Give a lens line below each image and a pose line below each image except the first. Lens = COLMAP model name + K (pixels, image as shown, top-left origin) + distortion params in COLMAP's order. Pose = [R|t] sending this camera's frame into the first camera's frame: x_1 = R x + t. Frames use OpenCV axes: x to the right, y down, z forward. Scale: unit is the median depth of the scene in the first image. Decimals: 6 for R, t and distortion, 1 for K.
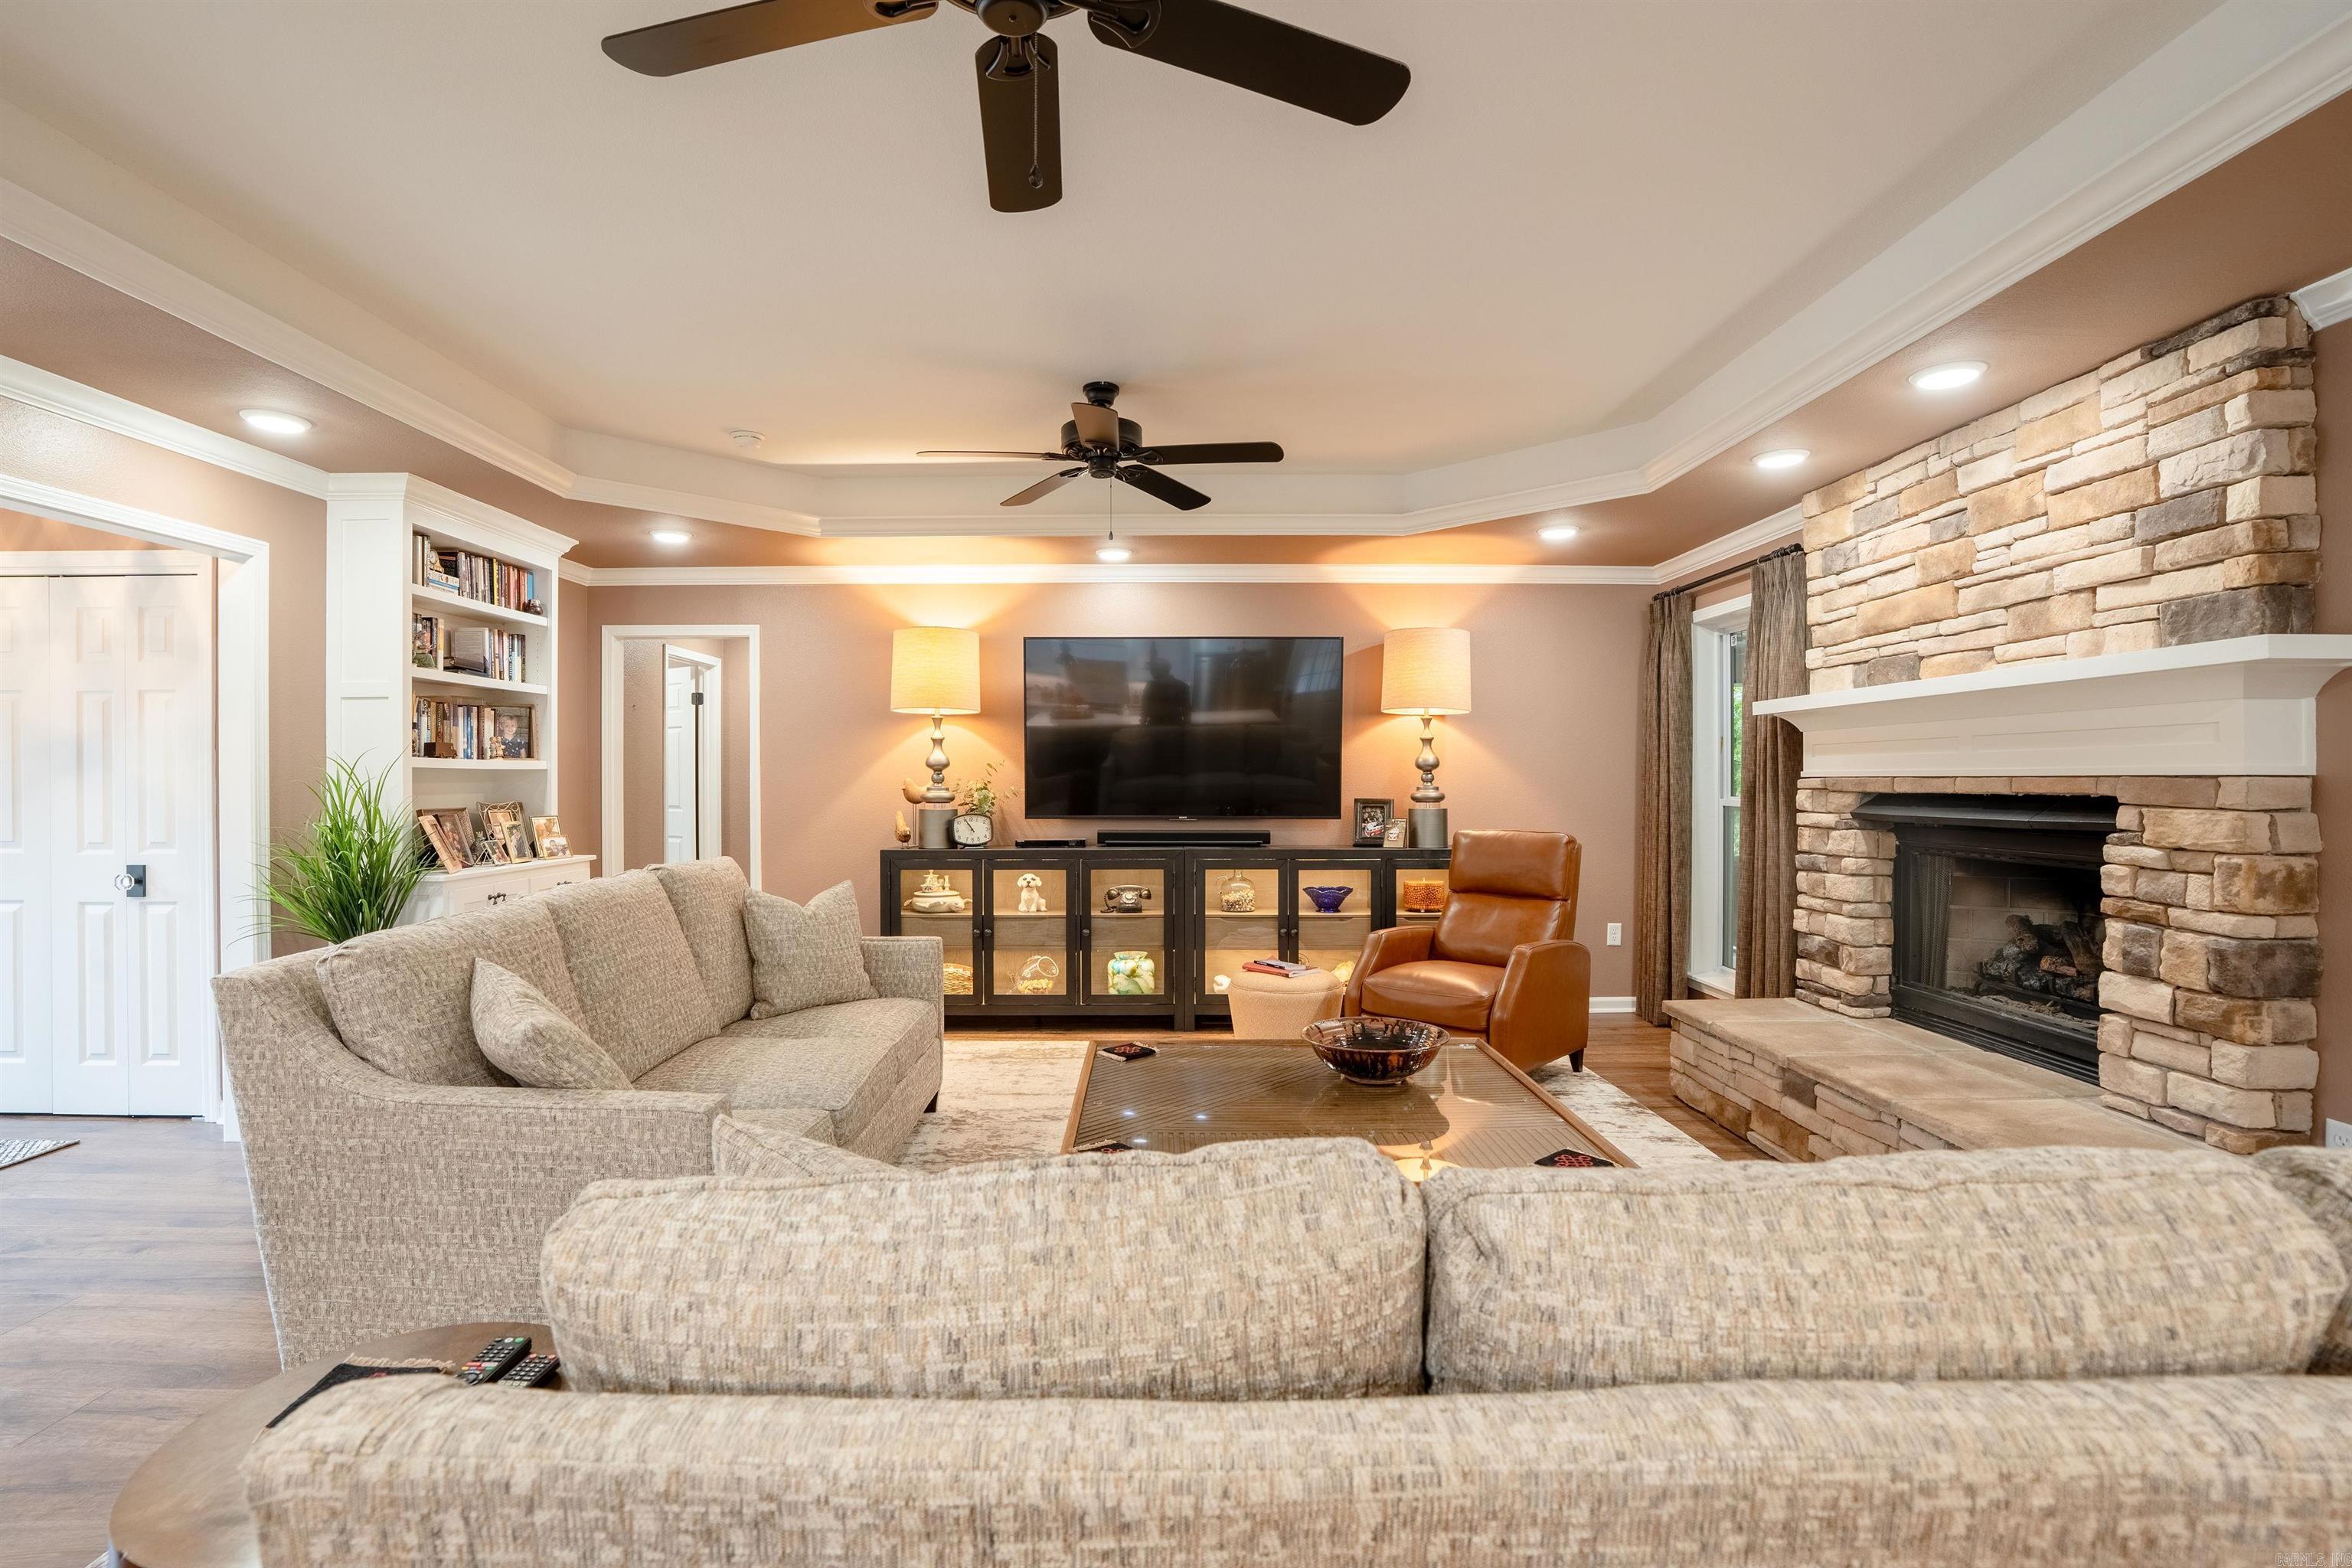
lens RADIAL K [[1086.5, 0, 1153.3], [0, 1086.5, 777.1], [0, 0, 1]] dist [-0.067893, 0.025303]
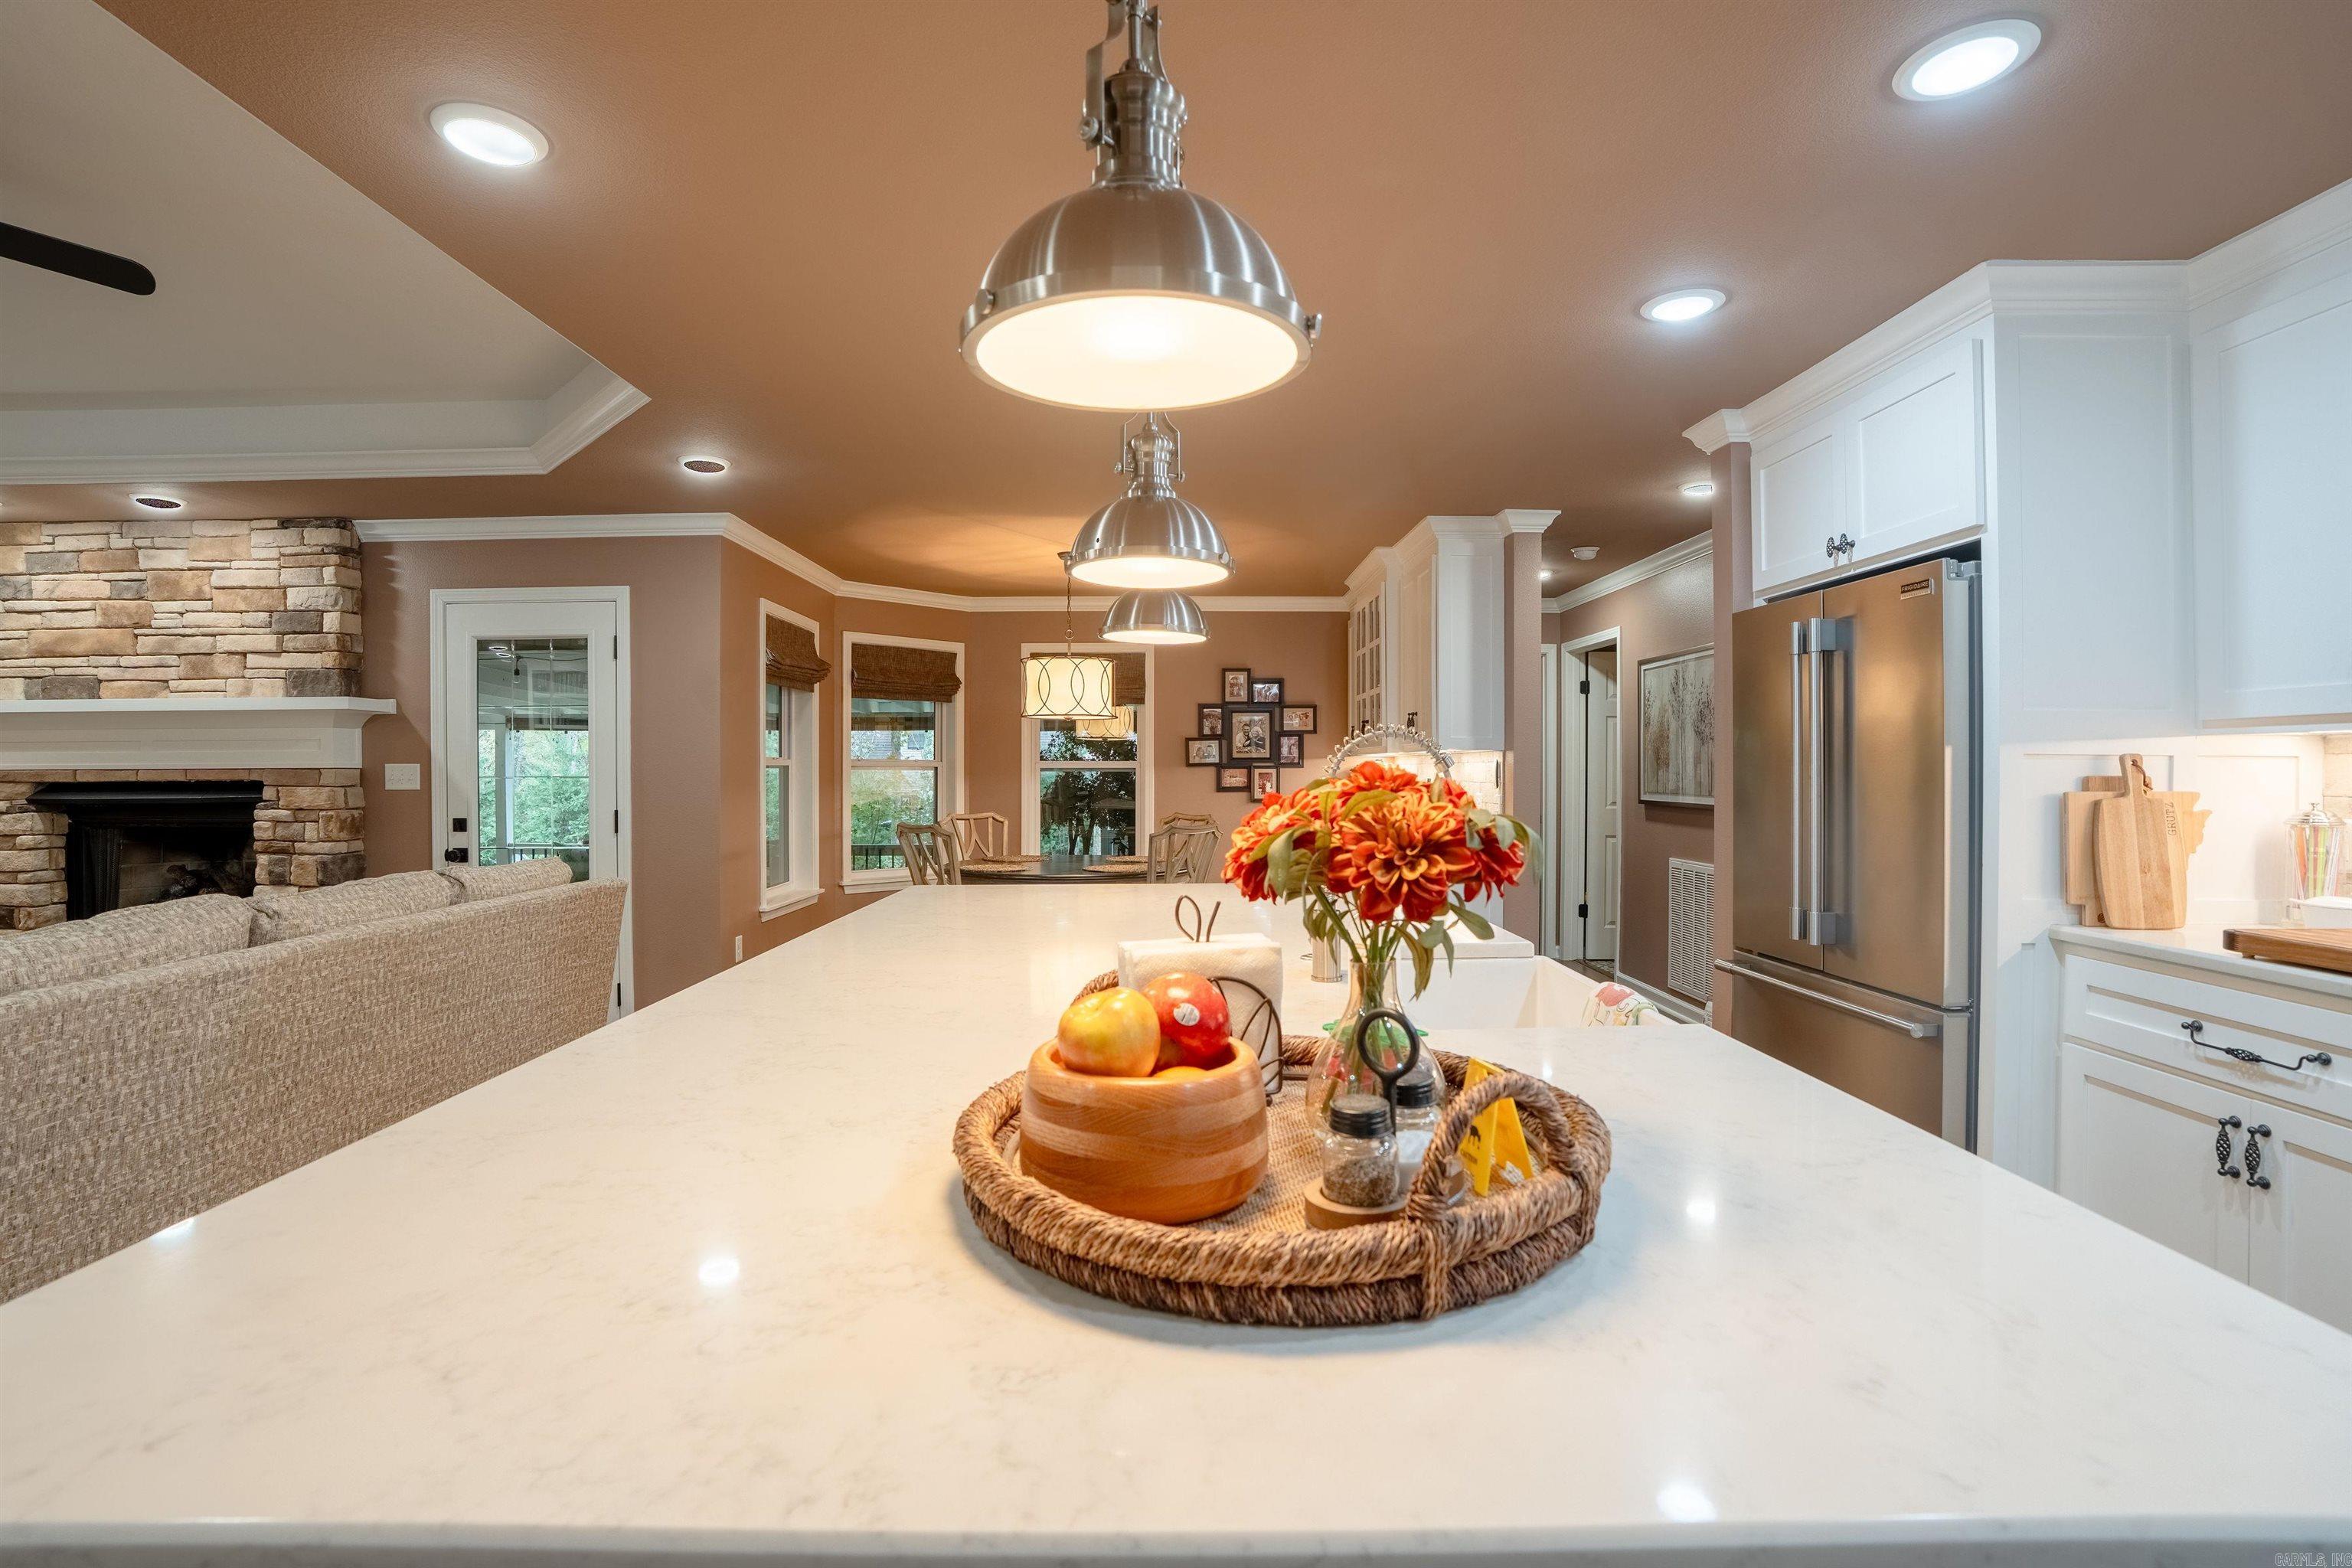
lens RADIAL K [[1086.5, 0, 1153.3], [0, 1086.5, 777.1], [0, 0, 1]] dist [-0.067893, 0.025303]
pose [[0.008501, -0.008790, 0.999925, -0.725465], [0.002997, 0.999957, 0.008764, 0.002147], [-0.999959, 0.002922, 0.008527, -0.434185]]
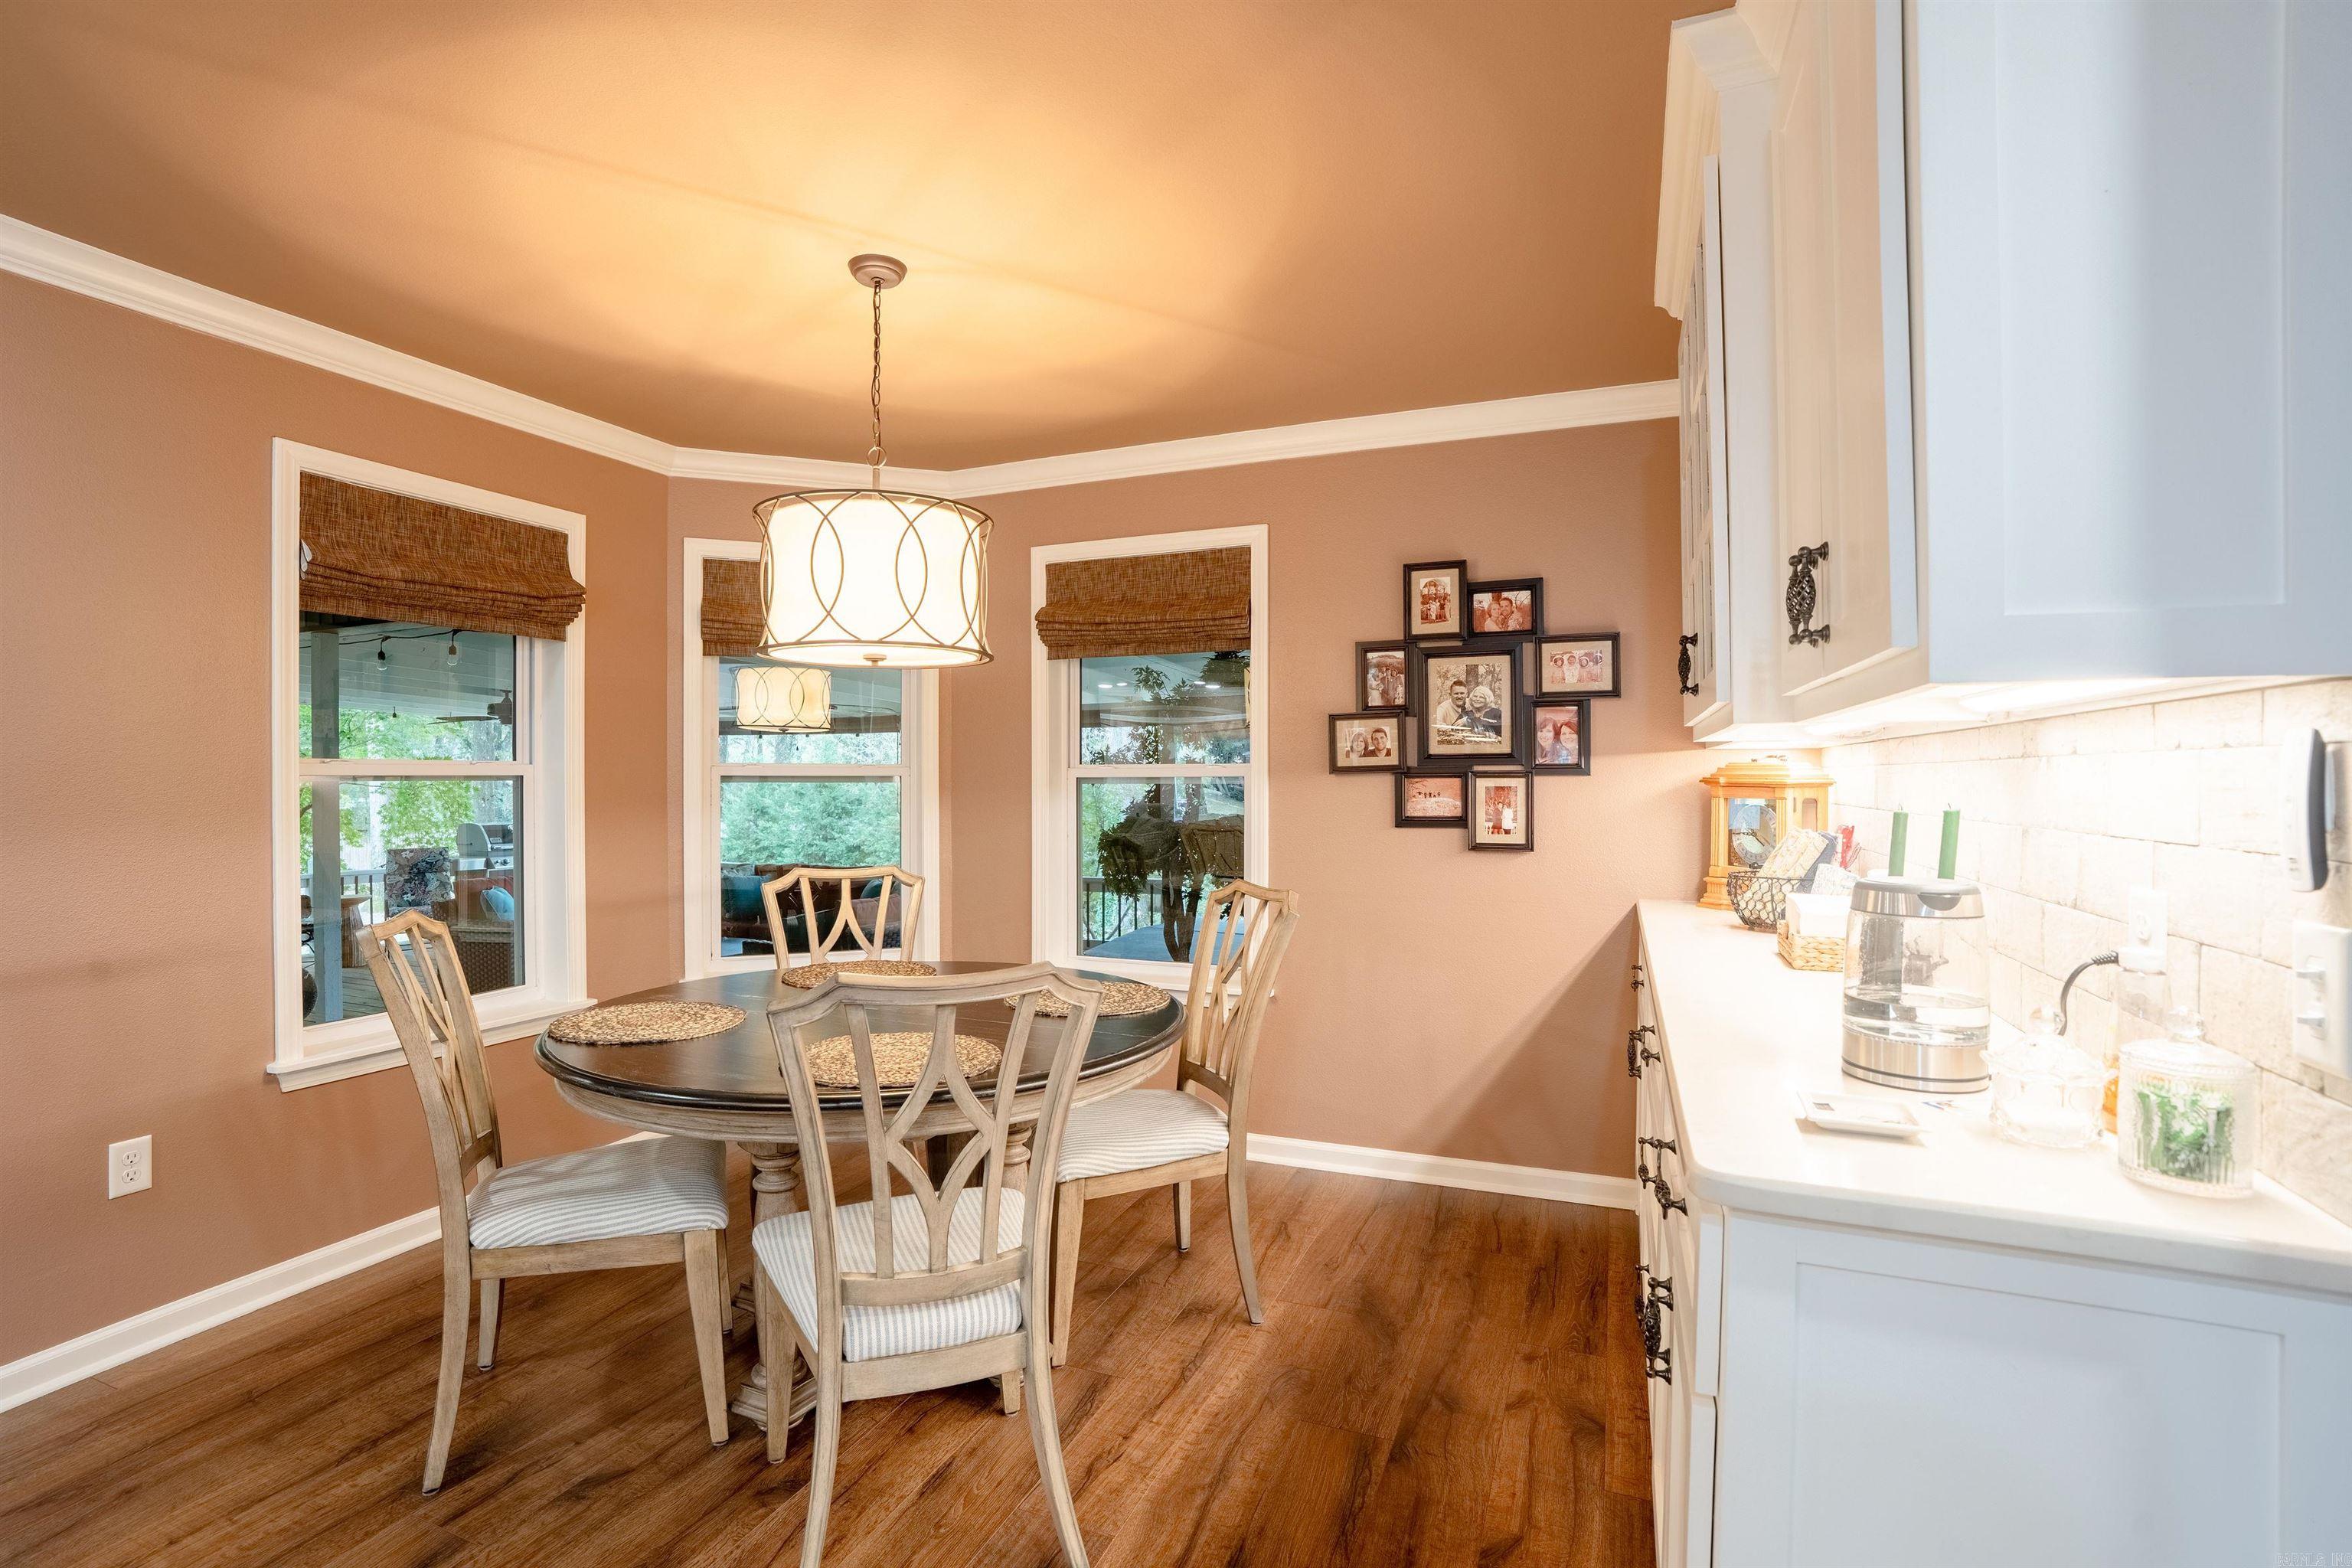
lens RADIAL K [[1082.8, 0, 1159.9], [0, 1082.8, 775.0], [0, 0, 1]] dist [-0.077144, 0.032033]
pose [[0.386467, -0.002028, 0.922301, 0.592716], [0.006548, 0.999978, -0.000545, 0.000779], [-0.922280, 0.006250, 0.386472, -0.775238]]
